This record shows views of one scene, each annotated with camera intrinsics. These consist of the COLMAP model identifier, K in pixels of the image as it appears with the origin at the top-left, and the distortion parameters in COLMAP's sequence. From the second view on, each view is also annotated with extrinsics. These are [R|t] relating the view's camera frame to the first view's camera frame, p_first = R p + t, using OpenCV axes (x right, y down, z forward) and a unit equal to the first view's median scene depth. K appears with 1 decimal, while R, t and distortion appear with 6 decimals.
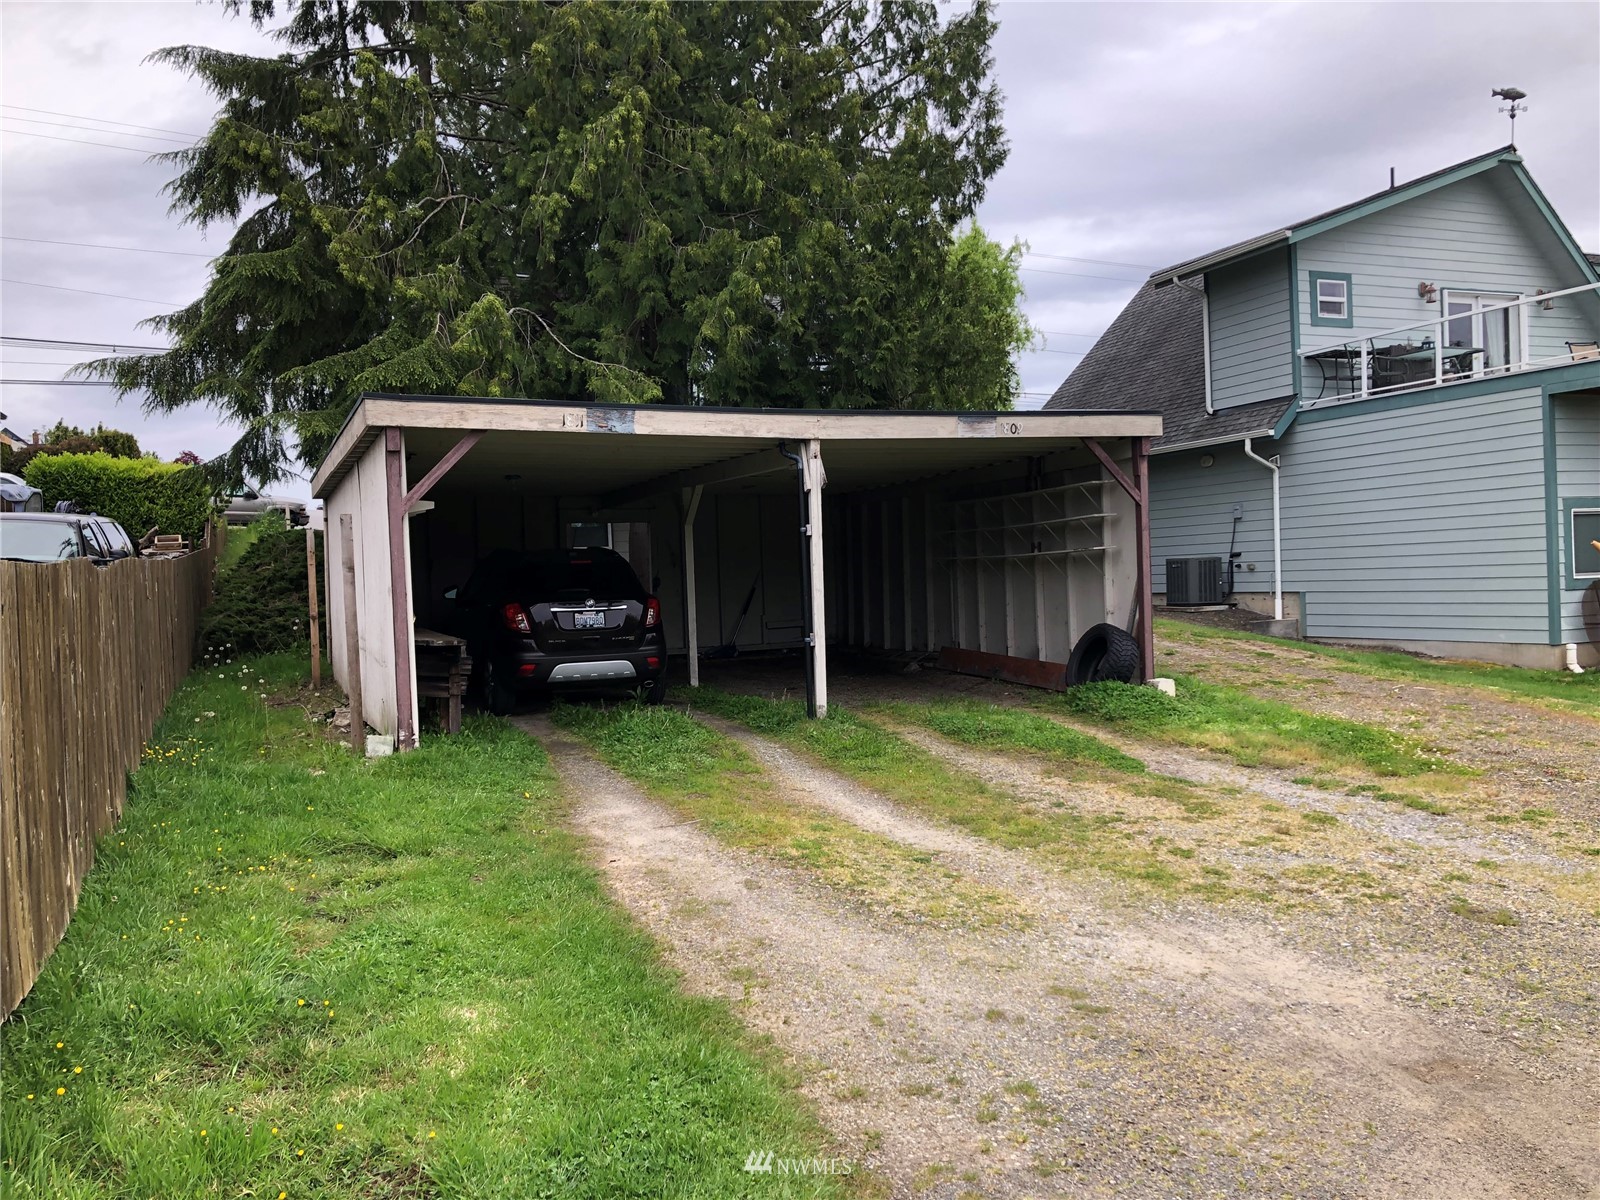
lens RADIAL K [[1306.4, 0, 800.0], [0, 1306.4, 600.0], [0, 0, 1]] dist [0.239847, 0.001070]
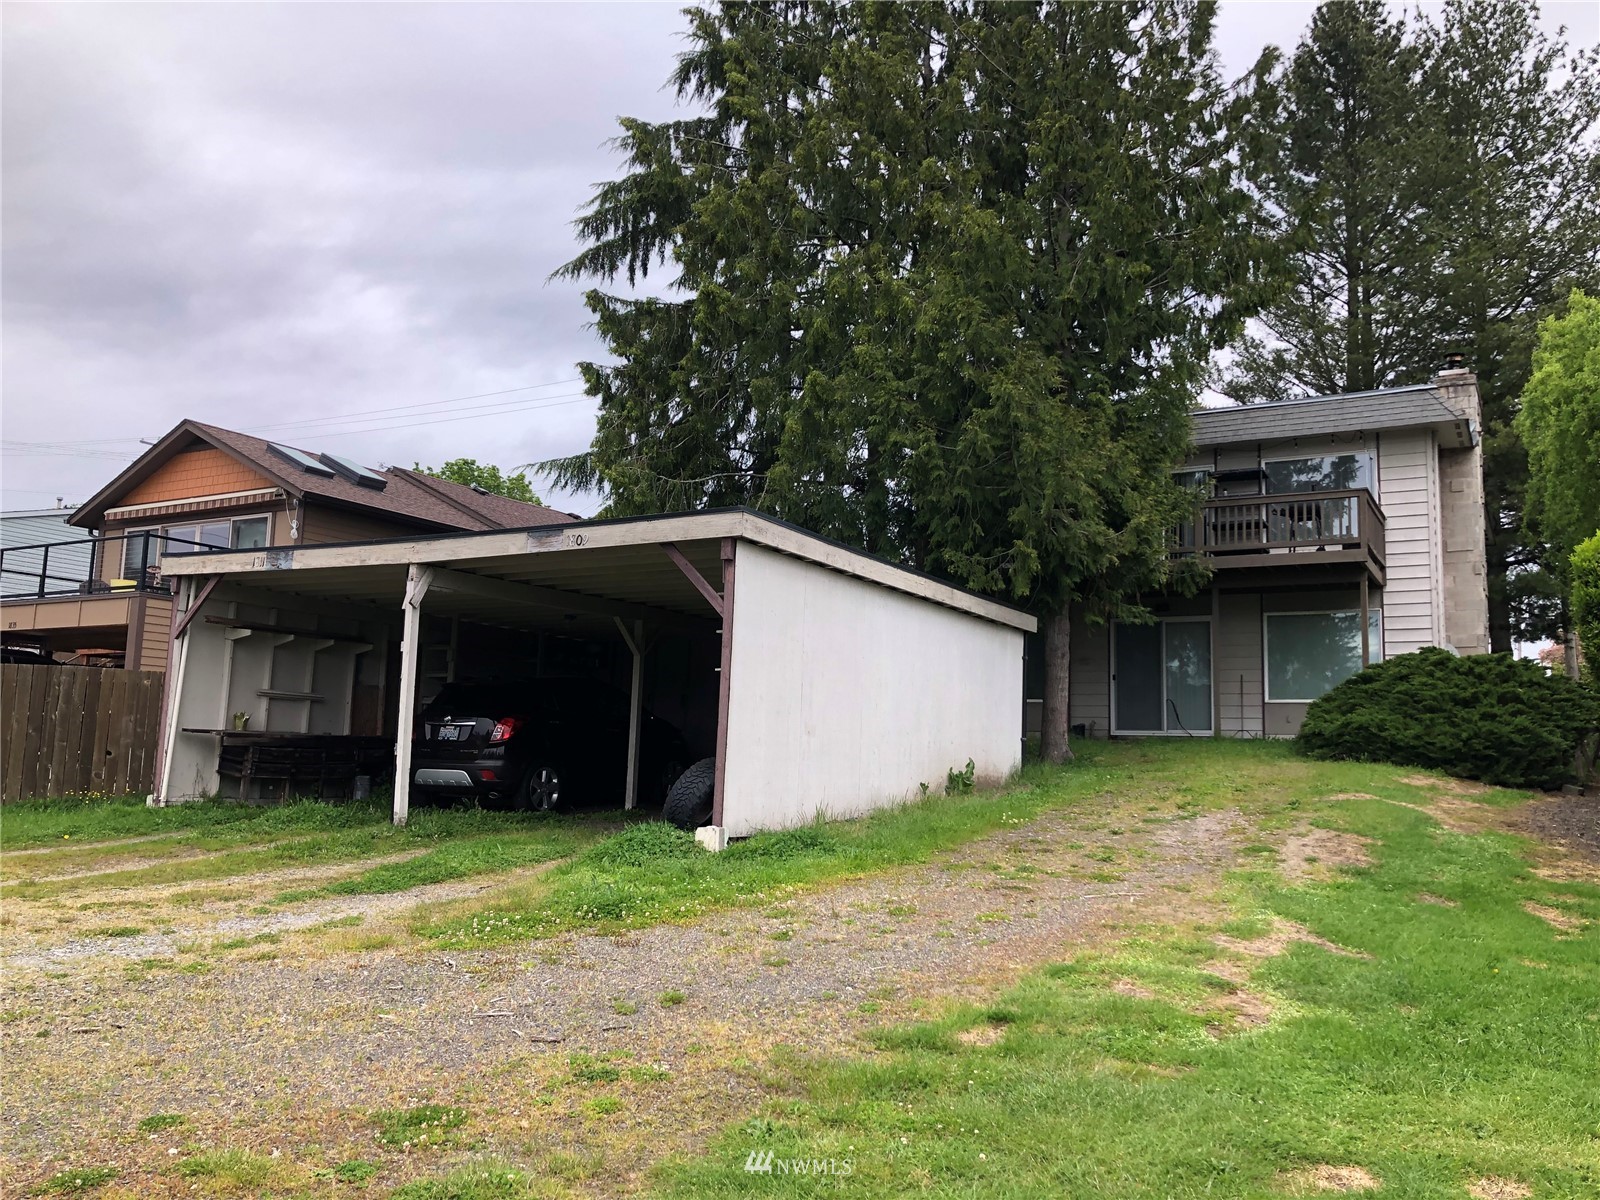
lens RADIAL K [[1303.0, 0, 800.0], [0, 1303.0, 600.0], [0, 0, 1]] dist [0.004076, 0.005712]
pose [[0.617108, -0.048192, -0.785401, 1.056339], [-0.062695, 0.991938, -0.110126, 0.006167], [0.784377, 0.117201, 0.609112, 0.596706]]
